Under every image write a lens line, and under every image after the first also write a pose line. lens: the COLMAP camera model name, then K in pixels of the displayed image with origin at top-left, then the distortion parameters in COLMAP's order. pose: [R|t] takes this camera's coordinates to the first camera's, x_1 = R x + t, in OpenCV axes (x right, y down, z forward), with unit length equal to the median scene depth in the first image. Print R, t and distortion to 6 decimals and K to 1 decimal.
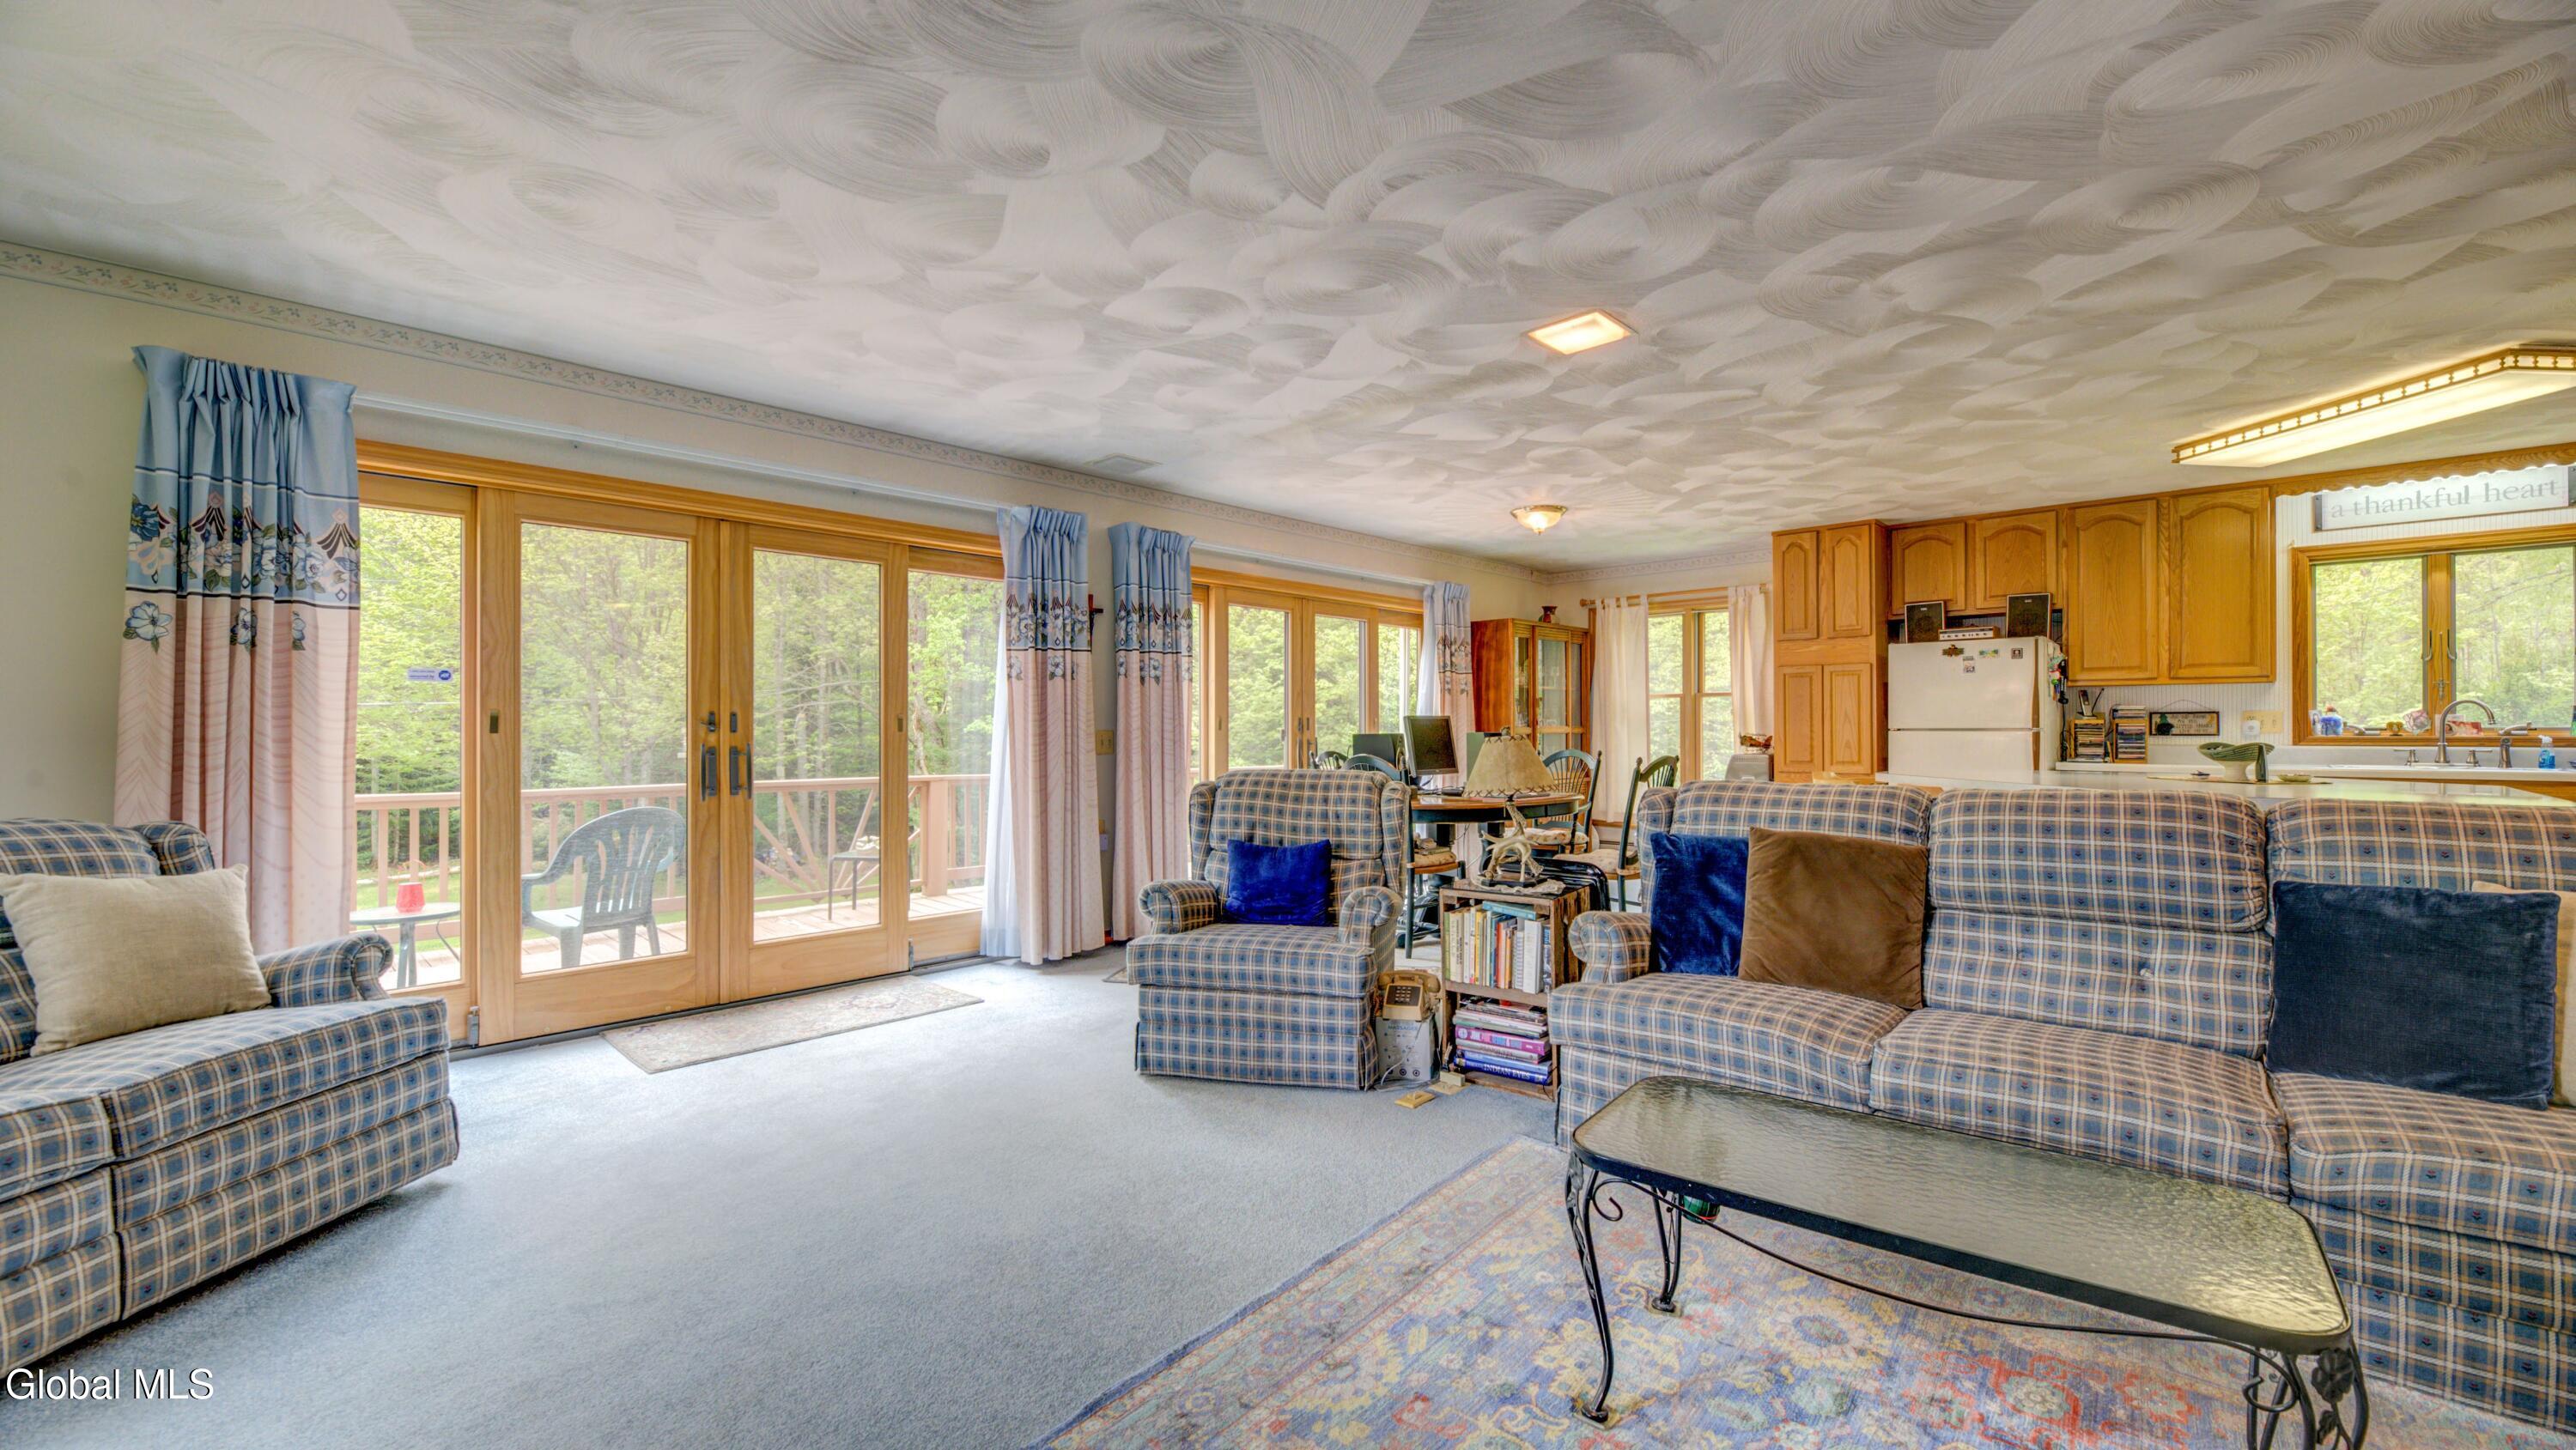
lens RADIAL K [[1030.9, 0, 1273.4], [0, 1030.9, 728.5], [0, 0, 1]] dist [0.001270, -0.004653]
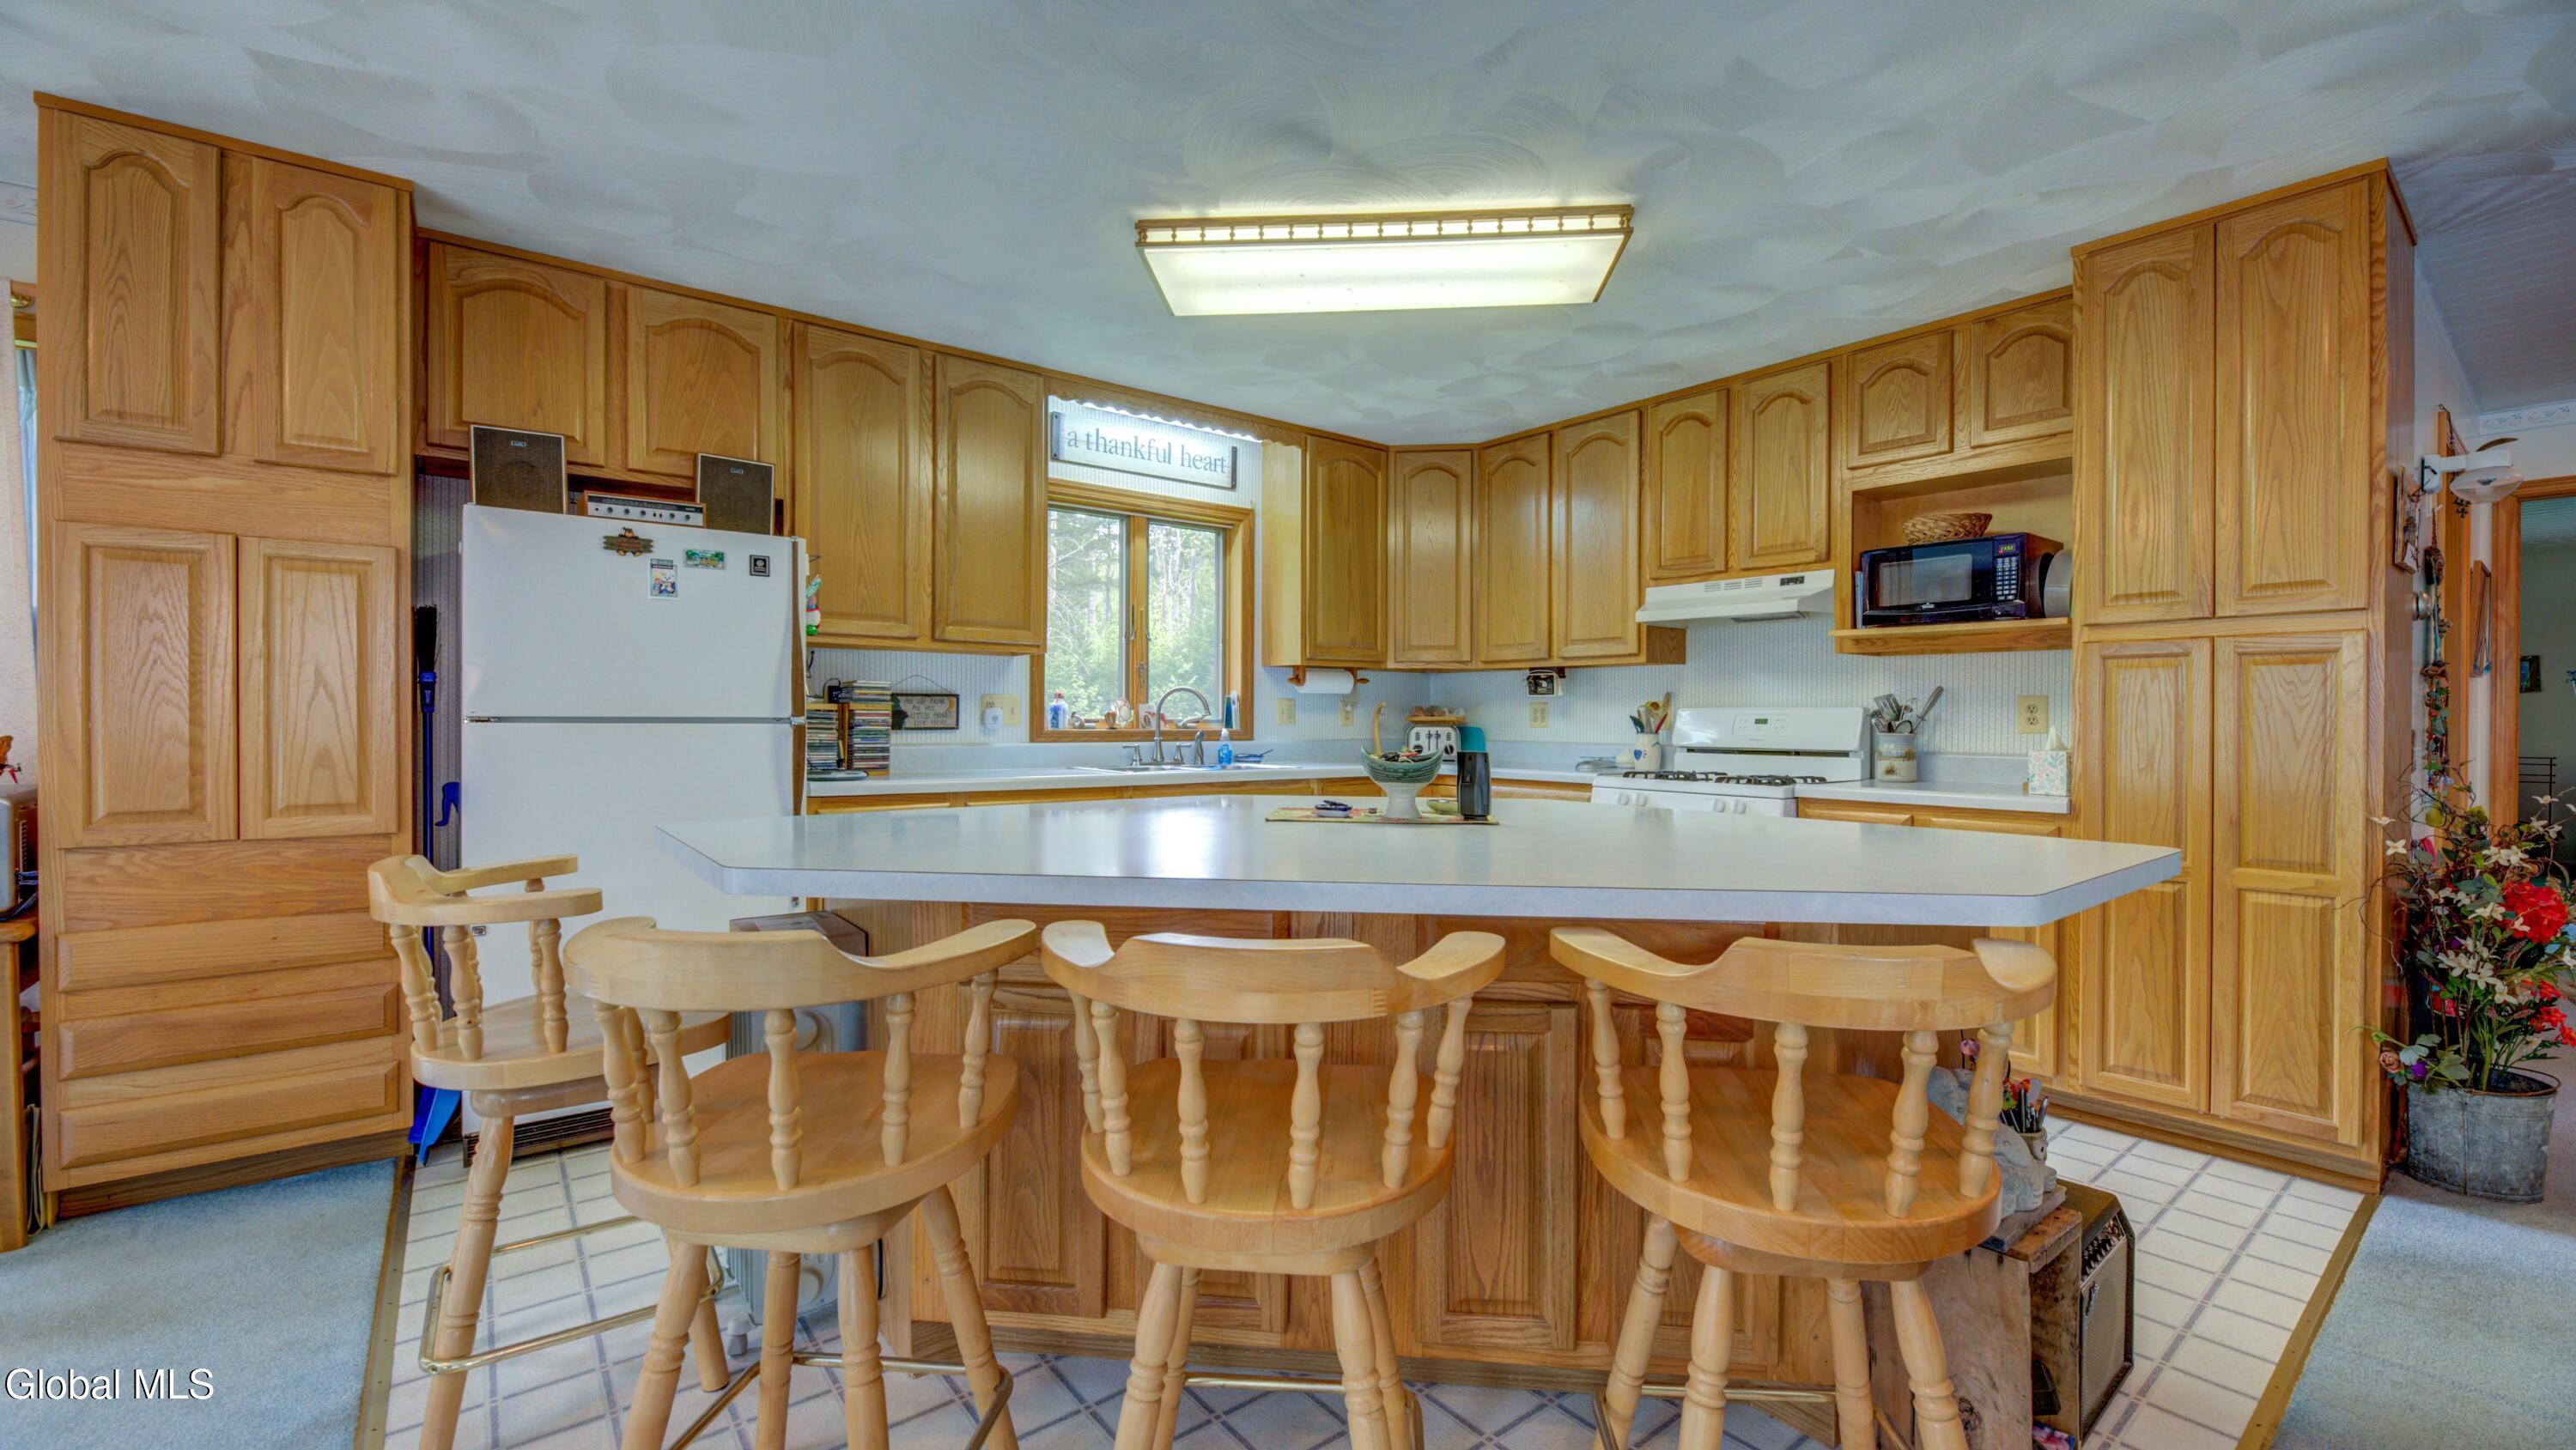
lens RADIAL K [[1055.7, 0, 1303.7], [0, 1055.7, 726.2], [0, 0, 1]] dist [-0.000609, -0.000306]
pose [[0.136607, -0.003778, 0.990618, 0.299178], [-0.007074, 0.999964, 0.004789, -0.000536], [-0.990600, -0.007662, 0.136575, 0.785072]]
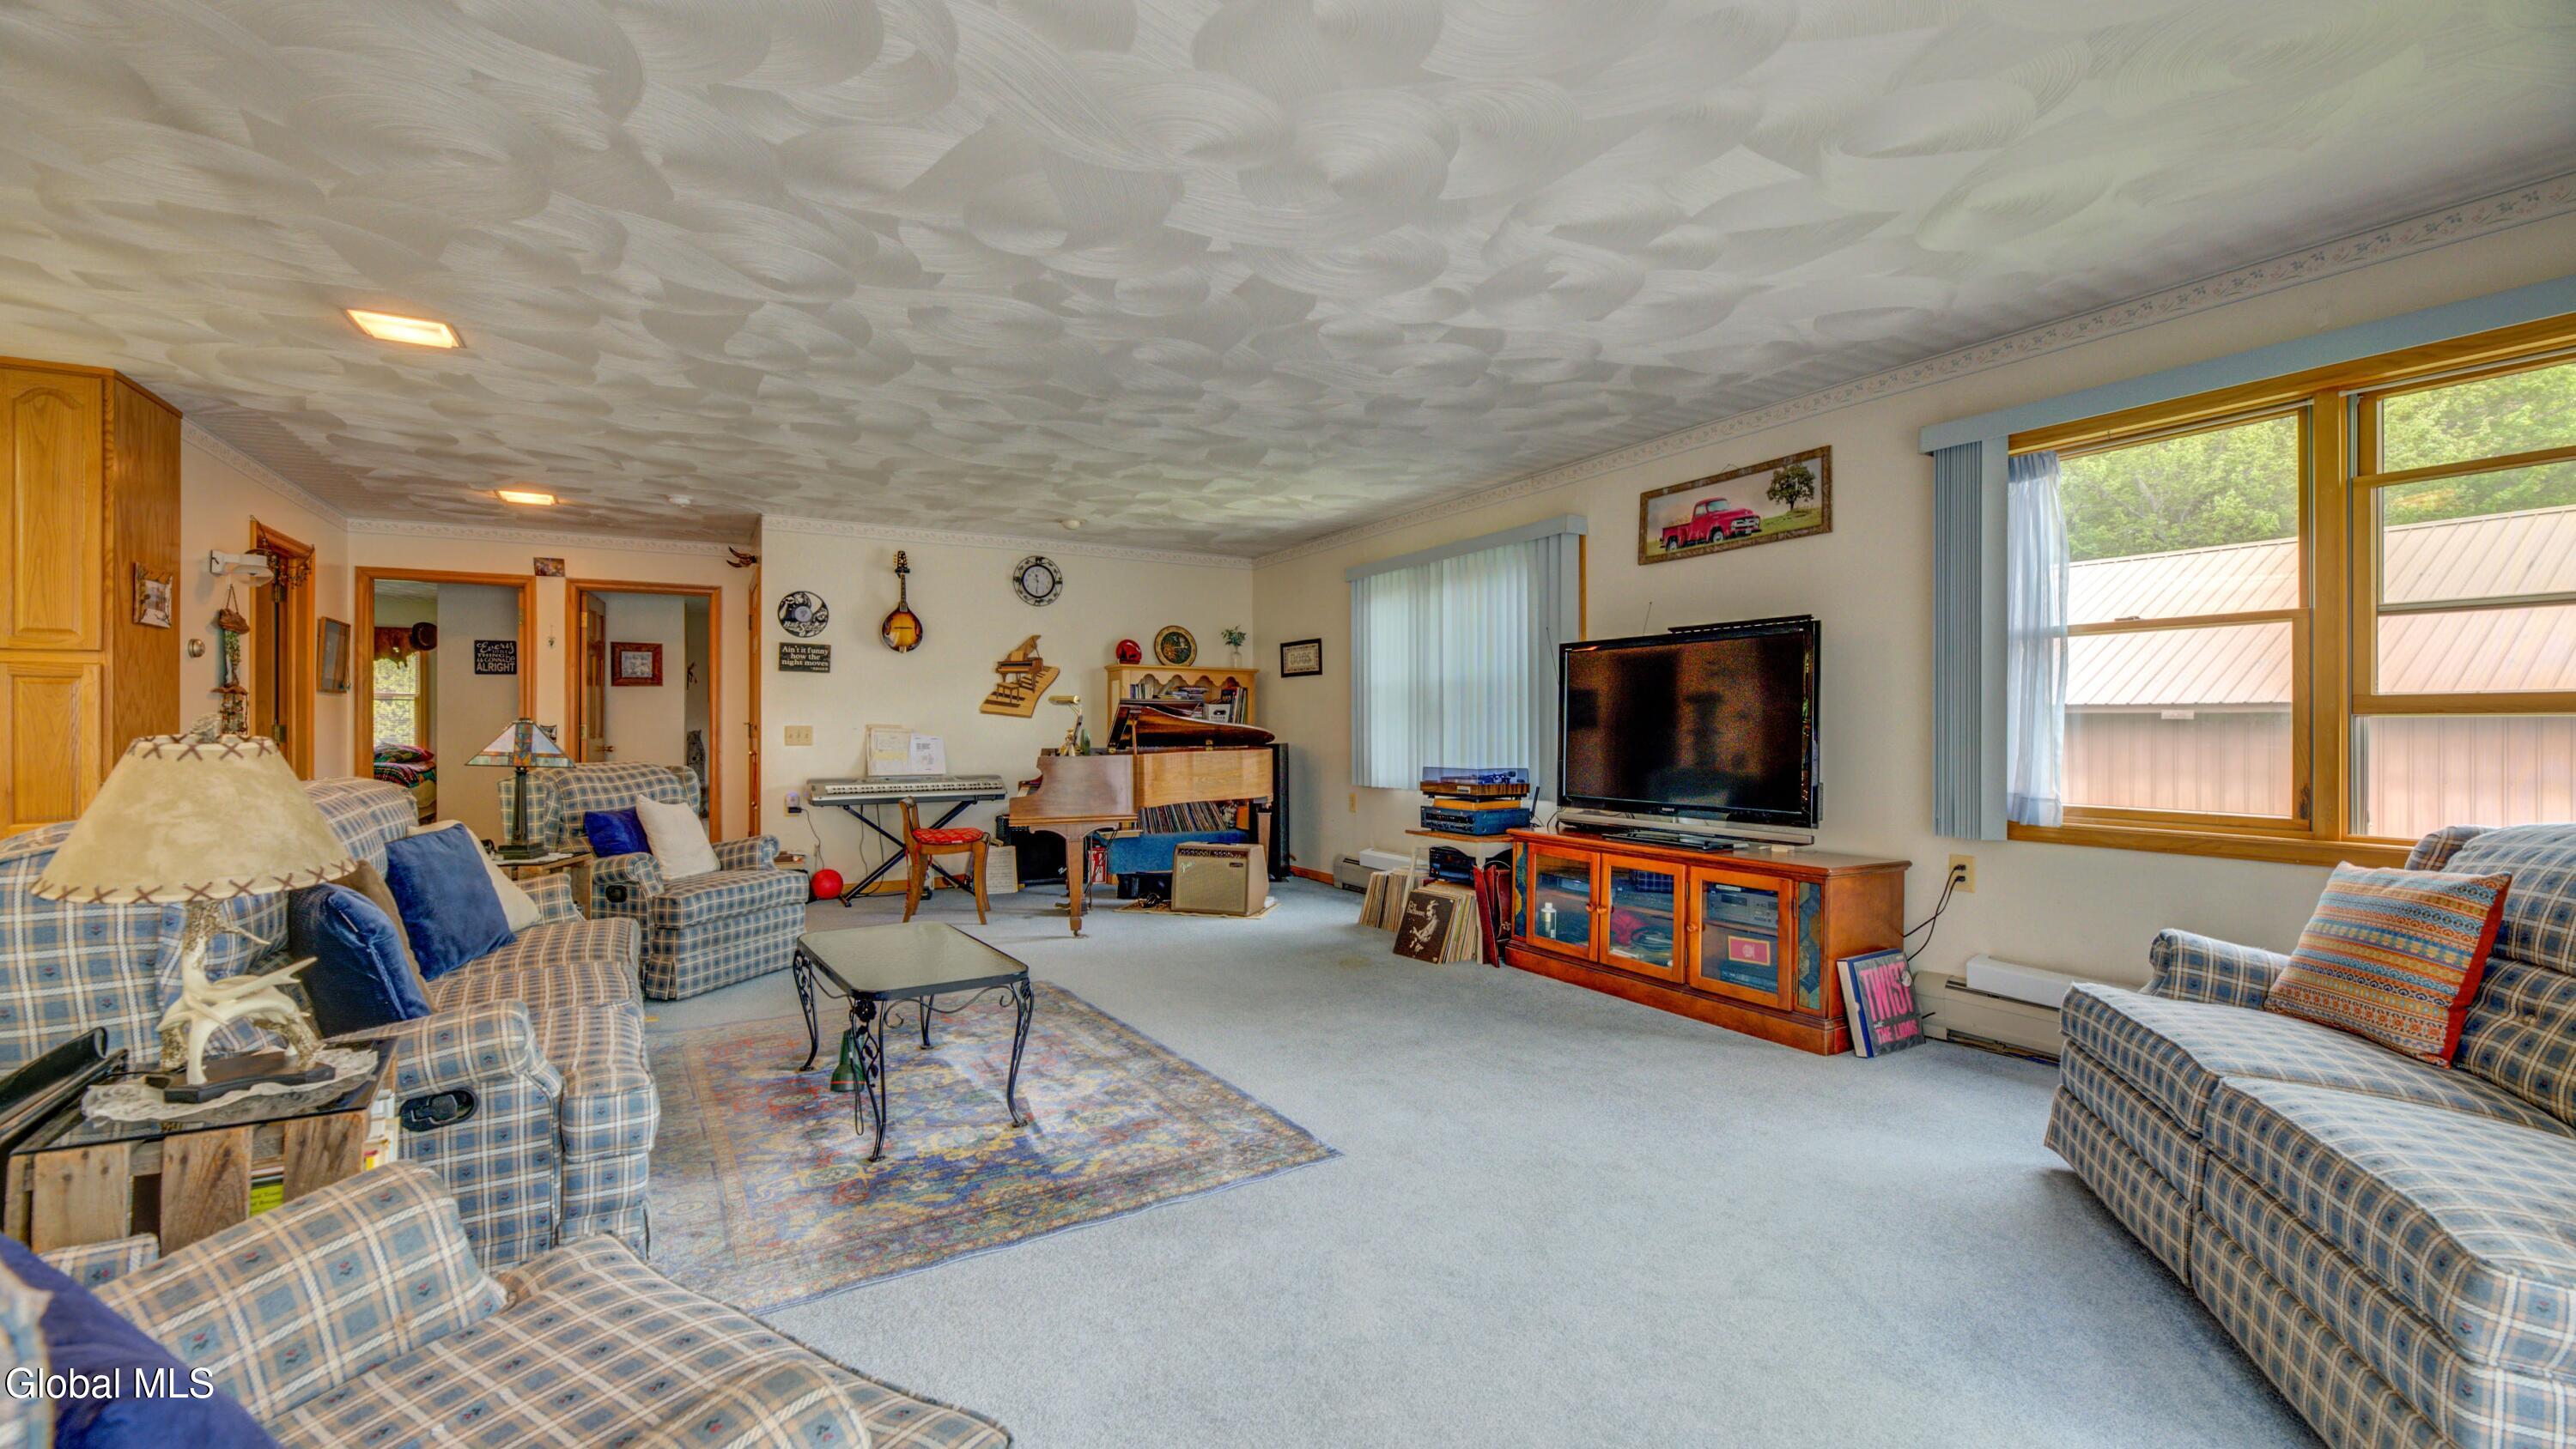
lens RADIAL K [[1047.2, 0, 1288.0], [0, 1047.2, 724.5], [0, 0, 1]] dist [0.002469, -0.005295]
pose [[-0.958357, 0.002753, 0.285560, -0.200294], [0.001626, 0.999990, -0.004183, 0.002526], [-0.285569, -0.003544, -0.958352, 0.845583]]
